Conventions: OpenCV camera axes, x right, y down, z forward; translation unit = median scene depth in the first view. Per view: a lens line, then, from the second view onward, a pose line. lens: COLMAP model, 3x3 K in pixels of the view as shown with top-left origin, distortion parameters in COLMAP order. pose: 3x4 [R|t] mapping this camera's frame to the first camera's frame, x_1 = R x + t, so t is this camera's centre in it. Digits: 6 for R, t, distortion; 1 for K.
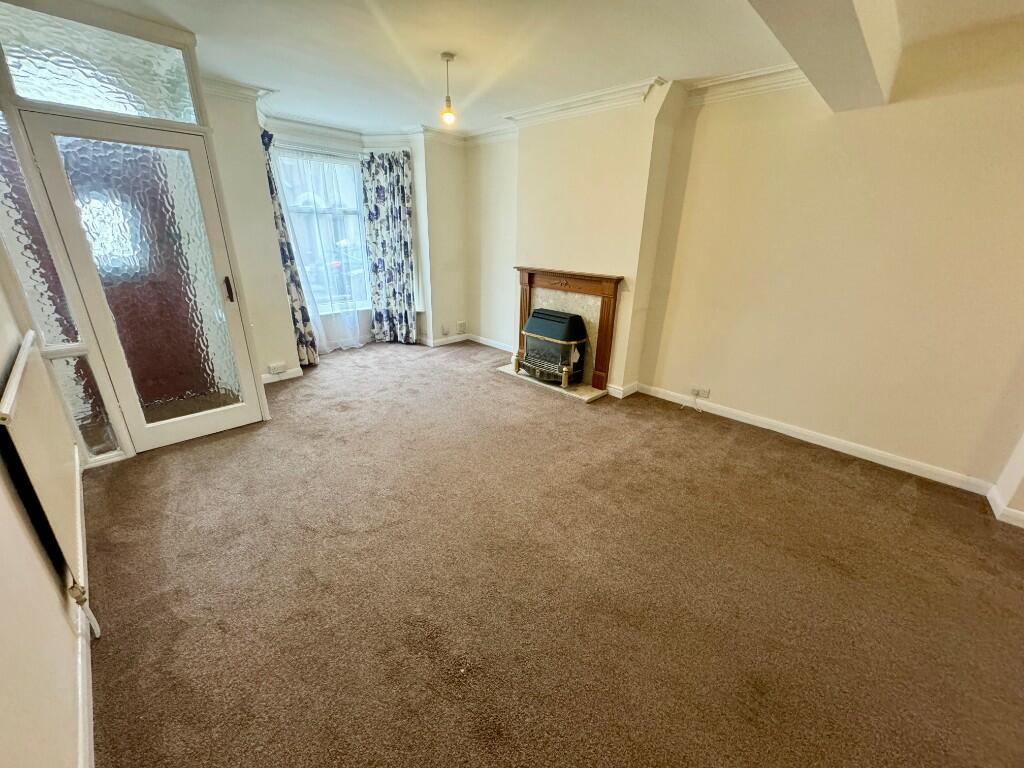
lens RADIAL K [[406.5, 0, 512.0], [0, 406.5, 384.0], [0, 0, 1]] dist [-0.000099, 0.000153]
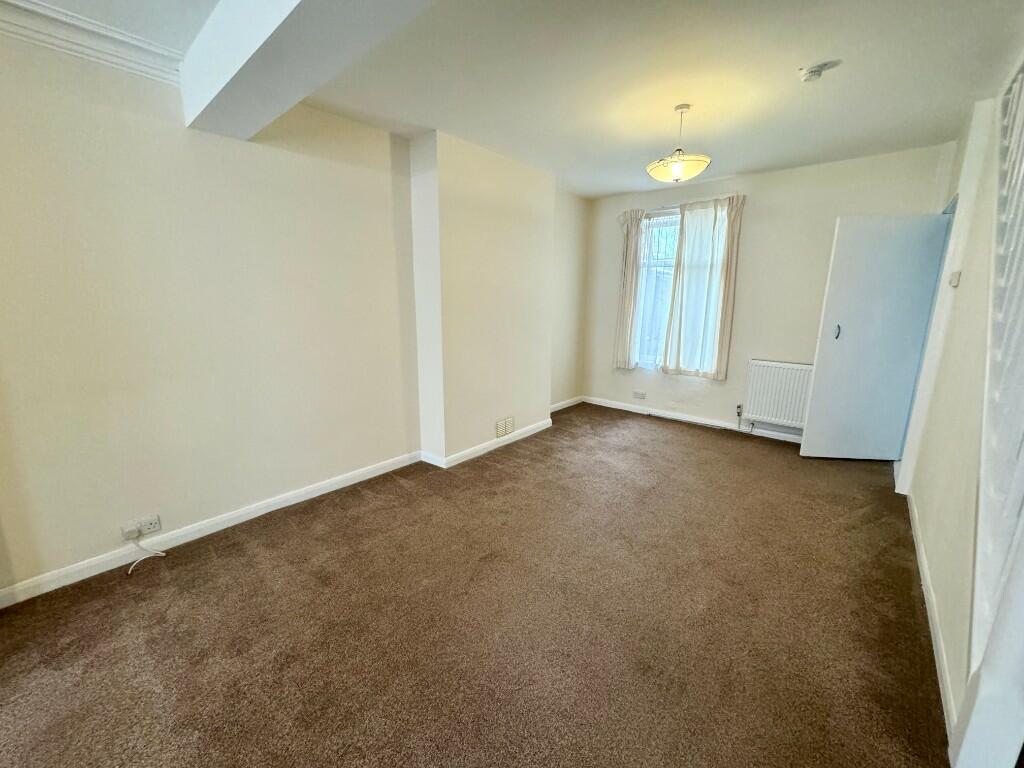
lens RADIAL K [[406.5, 0, 512.0], [0, 406.5, 384.0], [0, 0, 1]] dist [-0.000099, 0.000153]
pose [[-0.054899, -0.235001, 0.970443, -0.099647], [0.344894, 0.907625, 0.239300, -0.131223], [-0.937035, 0.347838, 0.031223, 0.402437]]
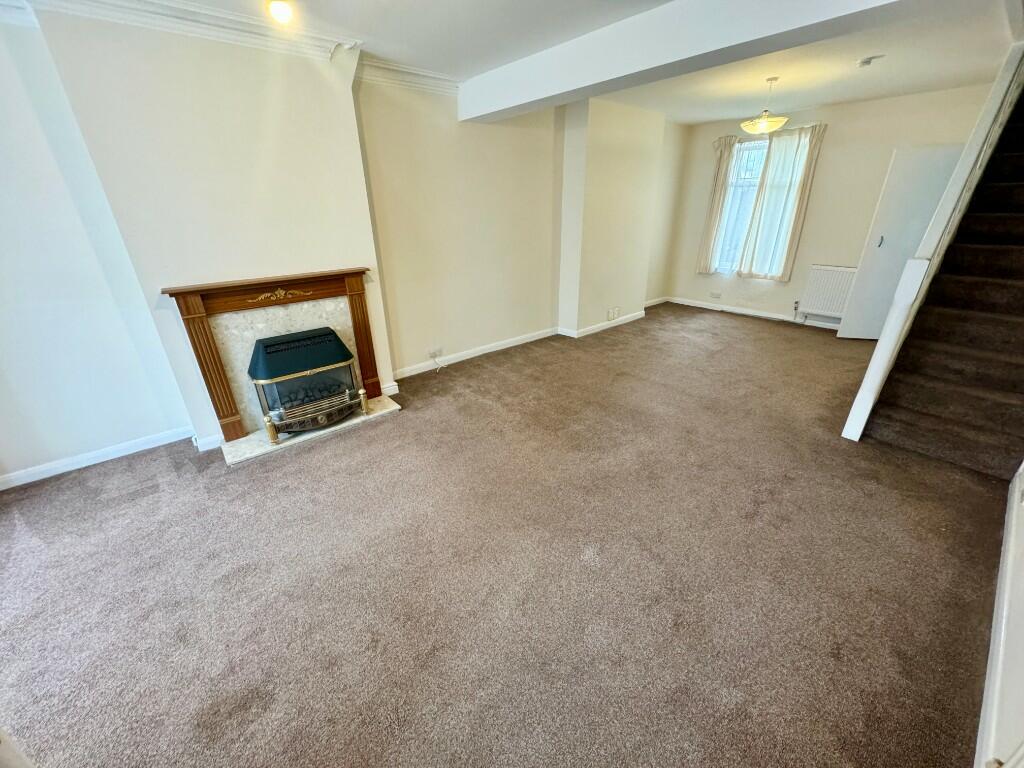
lens RADIAL K [[406.5, 0, 512.0], [0, 406.5, 384.0], [0, 0, 1]] dist [-0.000099, 0.000153]
pose [[0.090206, -0.426536, 0.899961, -0.601298], [0.366557, 0.854431, 0.368216, -0.253669], [-0.926012, 0.296672, 0.233425, 0.566986]]
